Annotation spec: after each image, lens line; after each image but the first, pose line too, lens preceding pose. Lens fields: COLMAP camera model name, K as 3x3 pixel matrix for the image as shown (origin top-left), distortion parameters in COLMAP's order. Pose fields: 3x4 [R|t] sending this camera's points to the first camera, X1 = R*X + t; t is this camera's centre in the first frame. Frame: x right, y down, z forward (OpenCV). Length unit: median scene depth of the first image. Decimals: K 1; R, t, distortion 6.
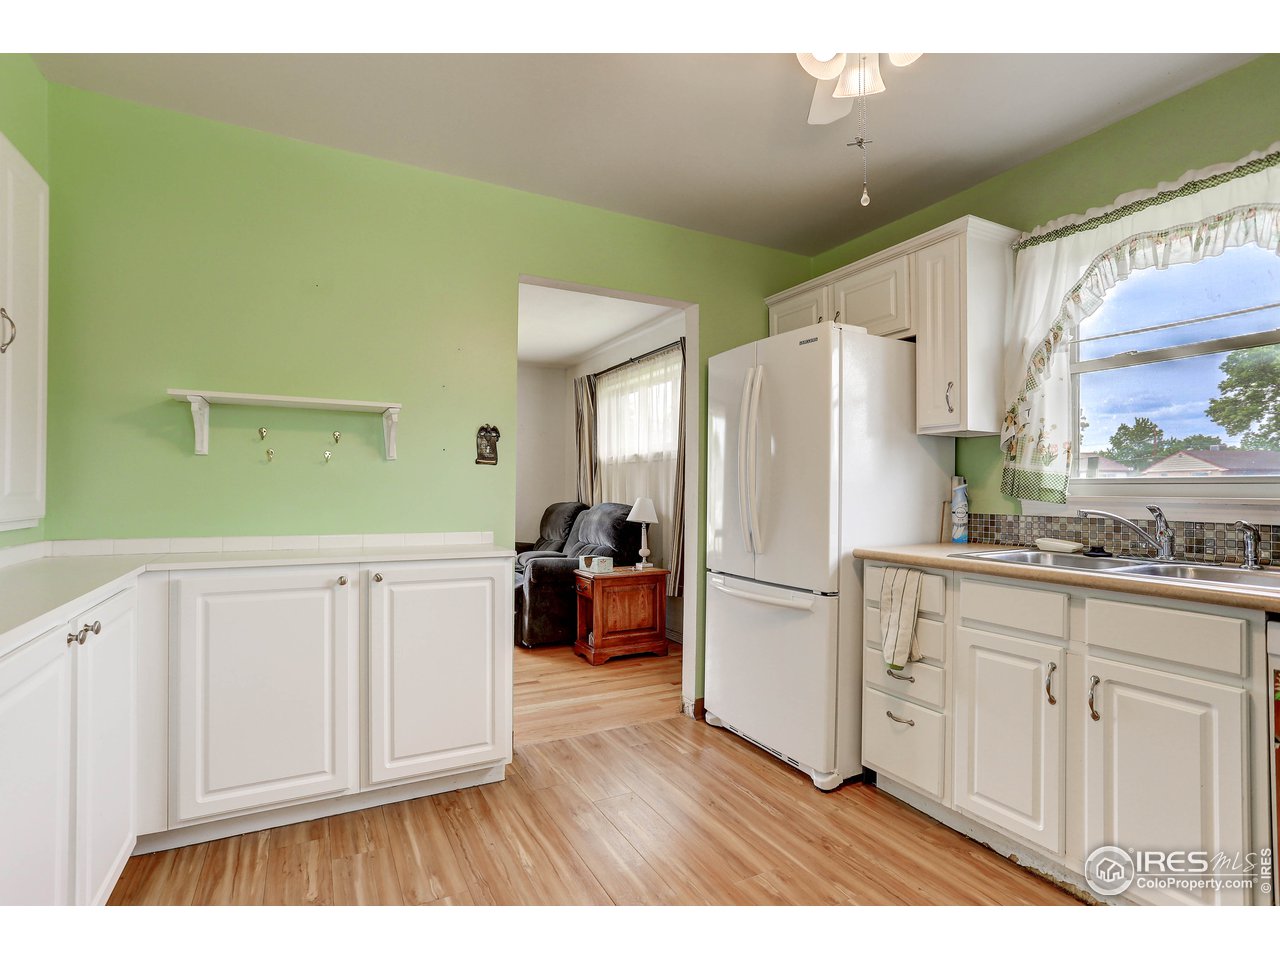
lens RADIAL K [[629.2, 0, 643.5], [0, 629.2, 483.5], [0, 0, 1]] dist [-0.039303, 0.014139]
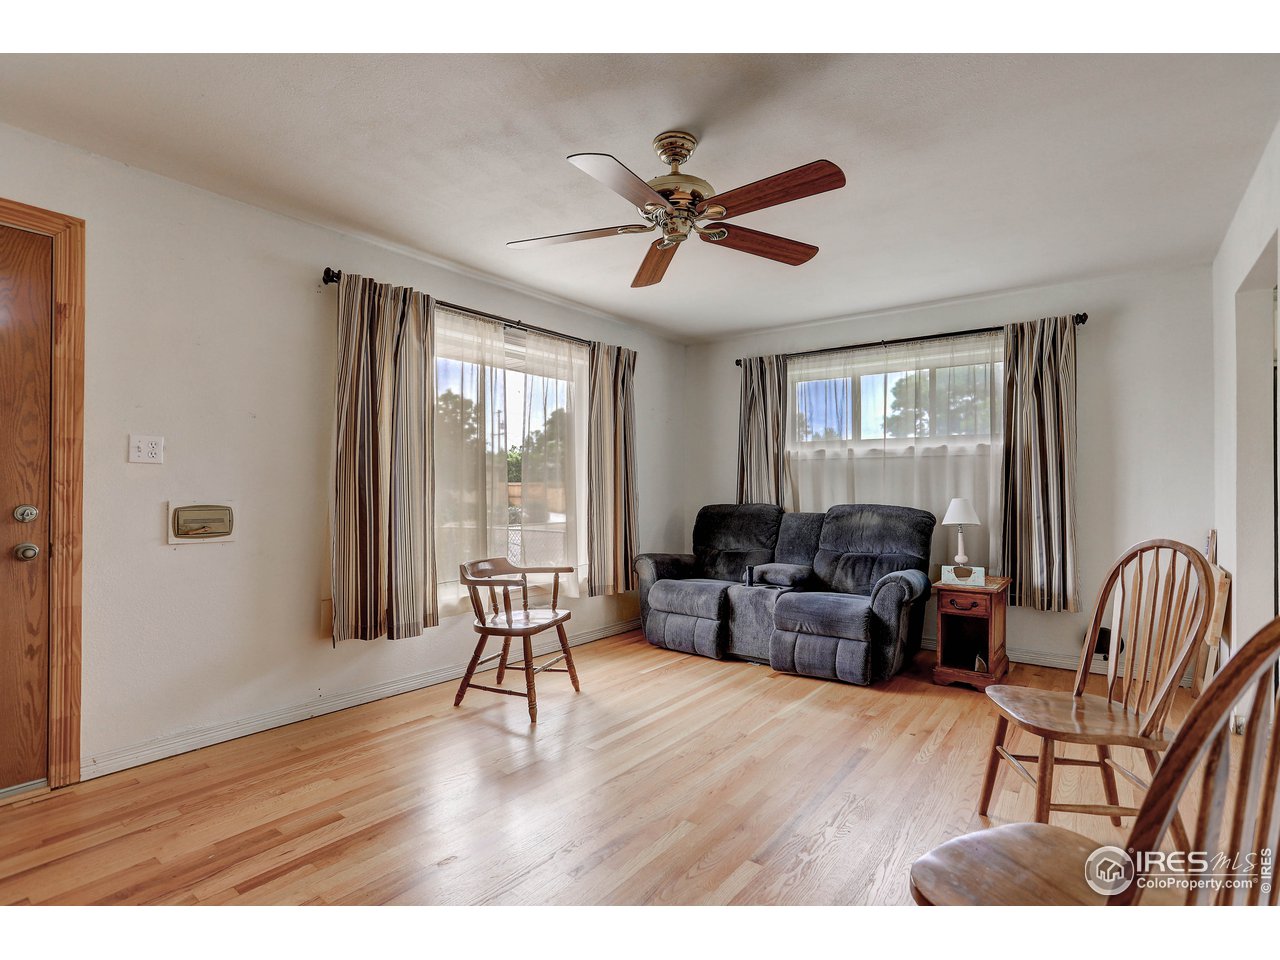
lens RADIAL K [[629.2, 0, 633.3], [0, 629.2, 485.7], [0, 0, 1]] dist [-0.039303, 0.014139]
pose [[0.915197, 0.000607, 0.403007, -0.776981], [-0.003470, 0.999974, 0.006374, 0.000648], [-0.402993, -0.007232, 0.915175, 0.377044]]
